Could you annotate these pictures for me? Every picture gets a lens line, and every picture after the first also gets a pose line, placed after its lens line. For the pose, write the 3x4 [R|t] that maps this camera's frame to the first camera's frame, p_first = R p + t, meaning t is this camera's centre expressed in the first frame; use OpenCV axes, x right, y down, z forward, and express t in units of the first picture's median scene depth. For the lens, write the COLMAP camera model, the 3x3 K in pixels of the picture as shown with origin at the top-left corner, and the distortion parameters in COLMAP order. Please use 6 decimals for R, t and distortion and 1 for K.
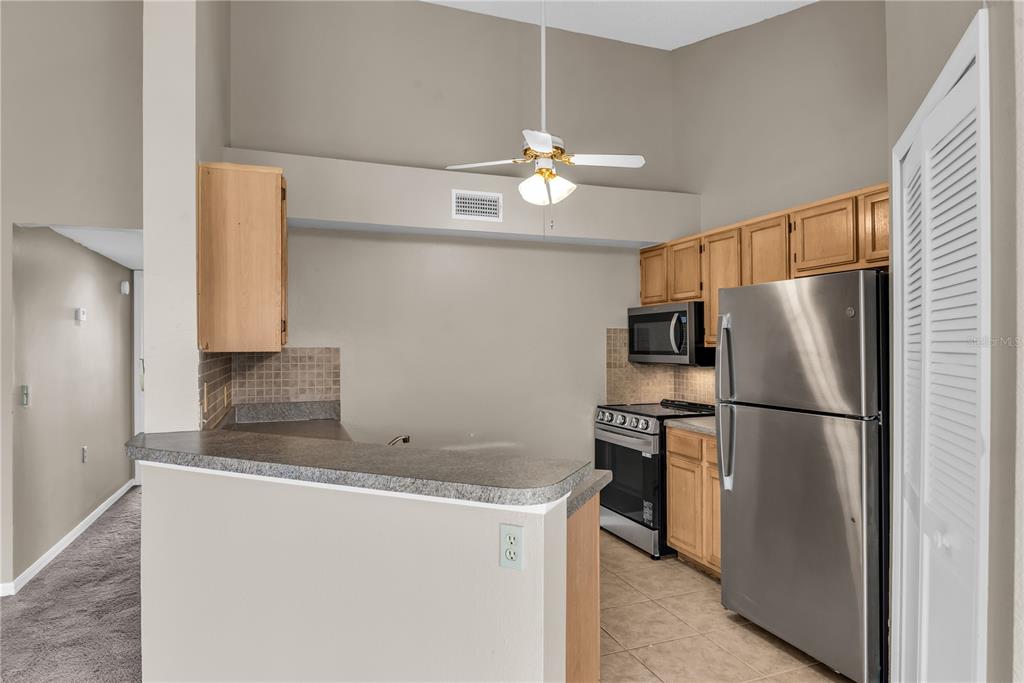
lens RADIAL K [[605.0, 0, 506.8], [0, 605.0, 341.7], [0, 0, 1]] dist [0.001127, 0.000251]
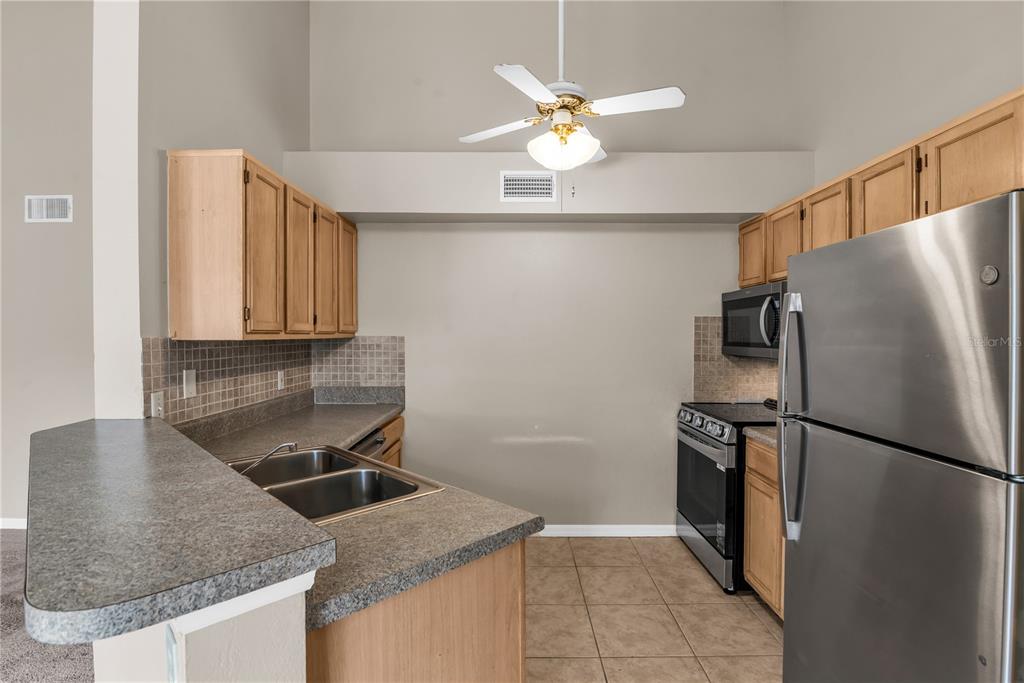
lens RADIAL K [[489.7, 0, 510.6], [0, 489.7, 342.5], [0, 0, 1]] dist [-0.018796, -0.000243]
pose [[0.935615, 0.010678, -0.352861, 0.205705], [-0.002590, 0.999723, 0.023386, 0.000077], [0.353013, -0.020967, 0.935384, 0.289542]]
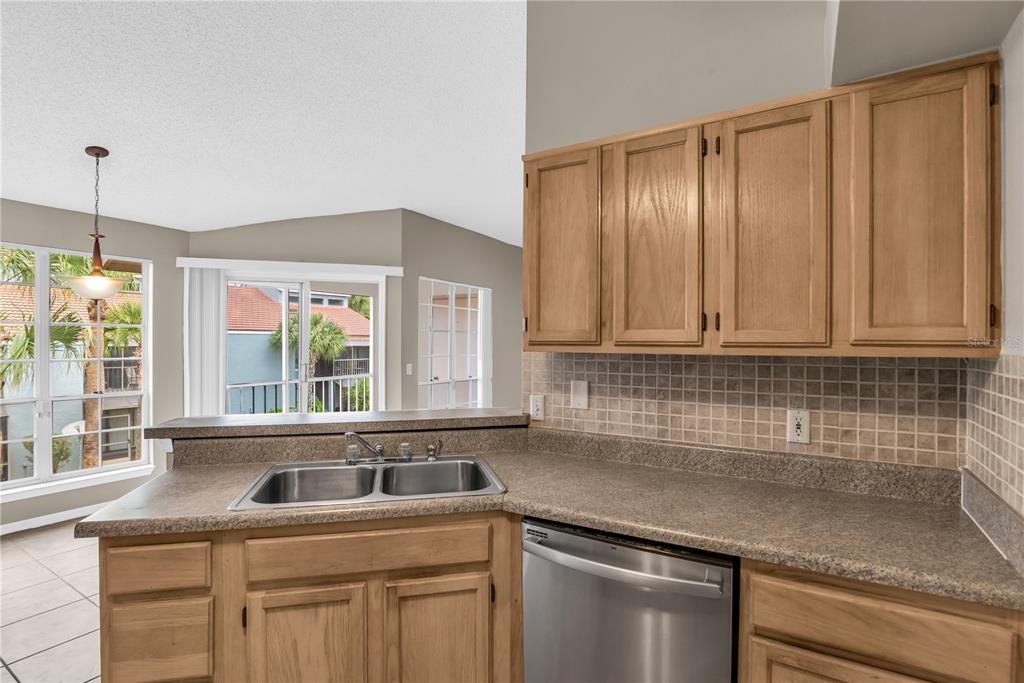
lens RADIAL K [[489.7, 0, 510.0], [0, 489.7, 342.9], [0, 0, 1]] dist [-0.018796, -0.000243]
pose [[-0.787472, 0.003880, -0.616338, 0.037934], [0.003839, 0.999992, 0.001389, 0.000725], [0.616338, -0.001272, -0.787480, 1.299369]]
